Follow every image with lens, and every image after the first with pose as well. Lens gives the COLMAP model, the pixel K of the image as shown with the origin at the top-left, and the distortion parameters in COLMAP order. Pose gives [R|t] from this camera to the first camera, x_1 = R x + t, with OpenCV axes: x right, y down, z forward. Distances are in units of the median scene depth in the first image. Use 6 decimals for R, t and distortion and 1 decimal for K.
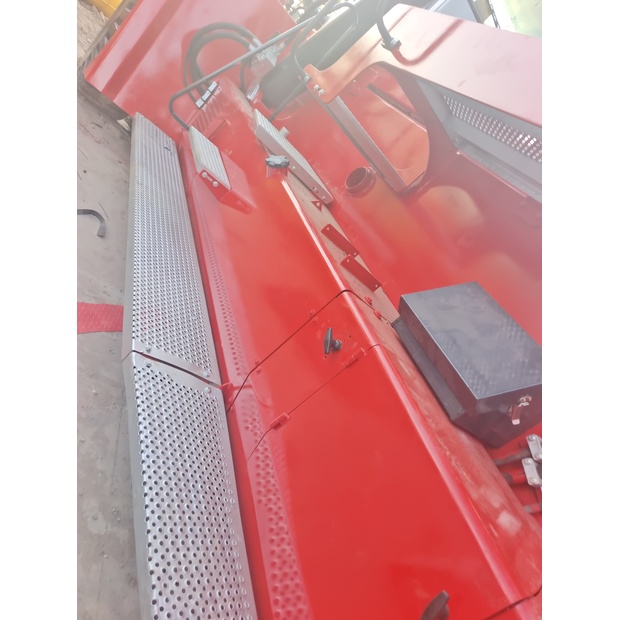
lens RADIAL K [[427.7, 0, 311.1], [0, 427.7, 317.5], [0, 0, 1]] dist [0.008660, 0.003066]
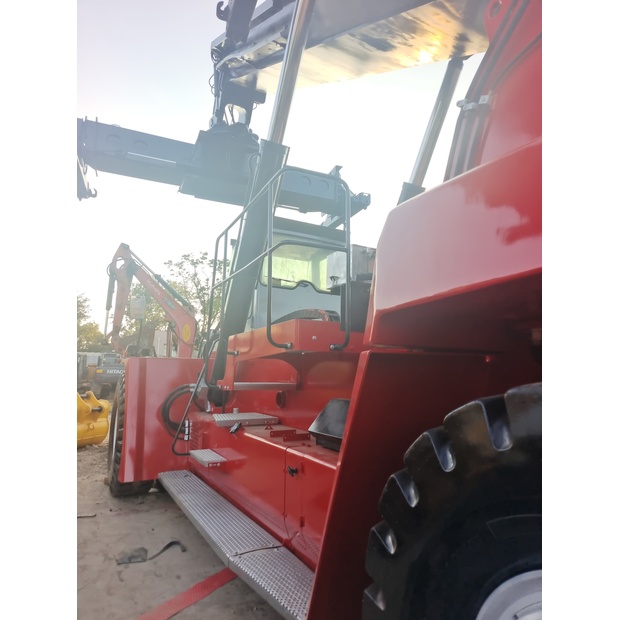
lens RADIAL K [[435.0, 0, 308.9], [0, 435.0, 288.9], [0, 0, 1]] dist [0.003508, 0.001205]
pose [[0.699834, -0.689634, 0.186109, 0.156748], [0.677213, 0.557708, -0.479942, 0.312136], [0.227190, 0.461915, 0.857333, -0.604865]]
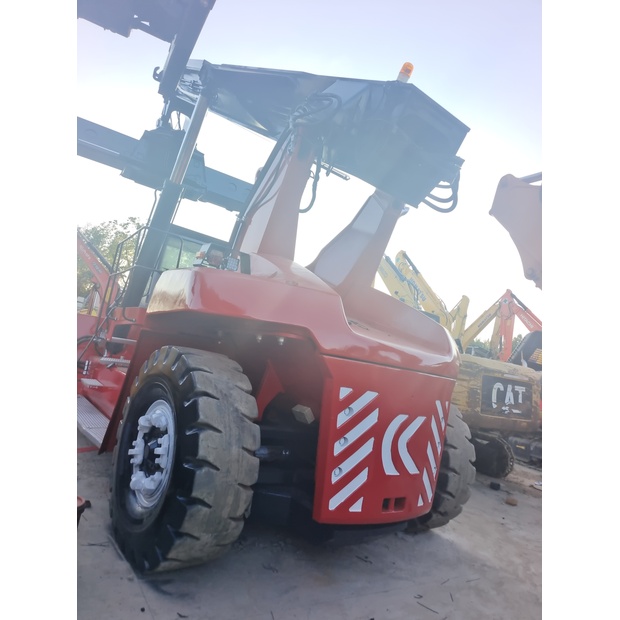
lens RADIAL K [[427.7, 0, 311.1], [0, 427.7, 317.5], [0, 0, 1]] dist [0.008660, 0.003066]
pose [[0.798264, -0.560973, 0.219278, 0.407583], [0.601542, 0.724195, -0.337178, 0.878378], [0.030348, 0.401062, 0.915548, -1.286871]]
